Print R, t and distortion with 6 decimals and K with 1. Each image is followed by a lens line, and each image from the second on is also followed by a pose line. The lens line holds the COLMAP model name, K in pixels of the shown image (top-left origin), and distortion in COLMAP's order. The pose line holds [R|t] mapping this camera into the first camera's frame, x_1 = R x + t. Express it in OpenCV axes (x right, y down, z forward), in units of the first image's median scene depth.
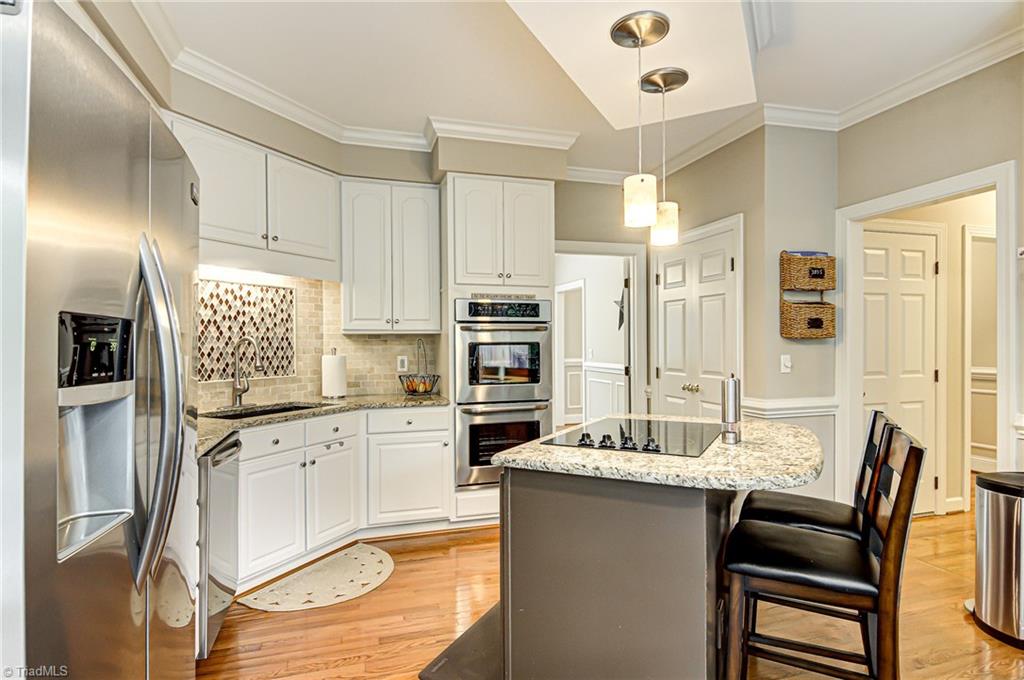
lens RADIAL K [[542.7, 0, 513.7], [0, 542.7, 343.1], [0, 0, 1]] dist [0.006470, -0.007465]
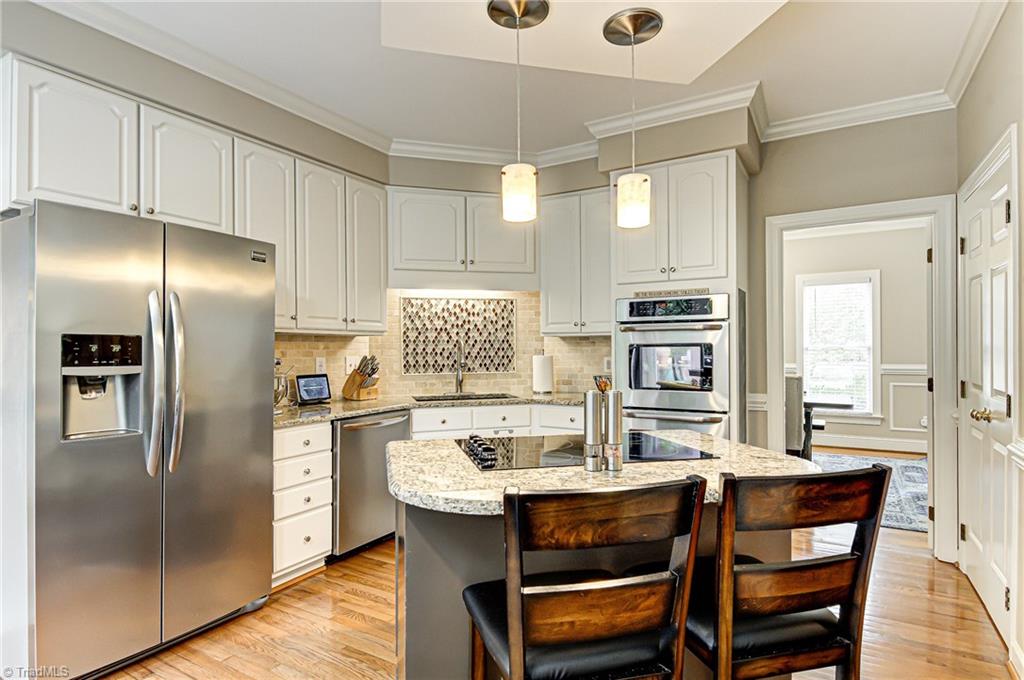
lens RADIAL K [[542.7, 0, 511.6], [0, 542.7, 342.7], [0, 0, 1]] dist [0.006470, -0.007465]
pose [[0.660835, -0.003455, -0.750523, 0.513710], [0.003282, 0.999993, -0.001714, -0.002722], [0.750524, -0.001331, 0.660842, 0.215950]]
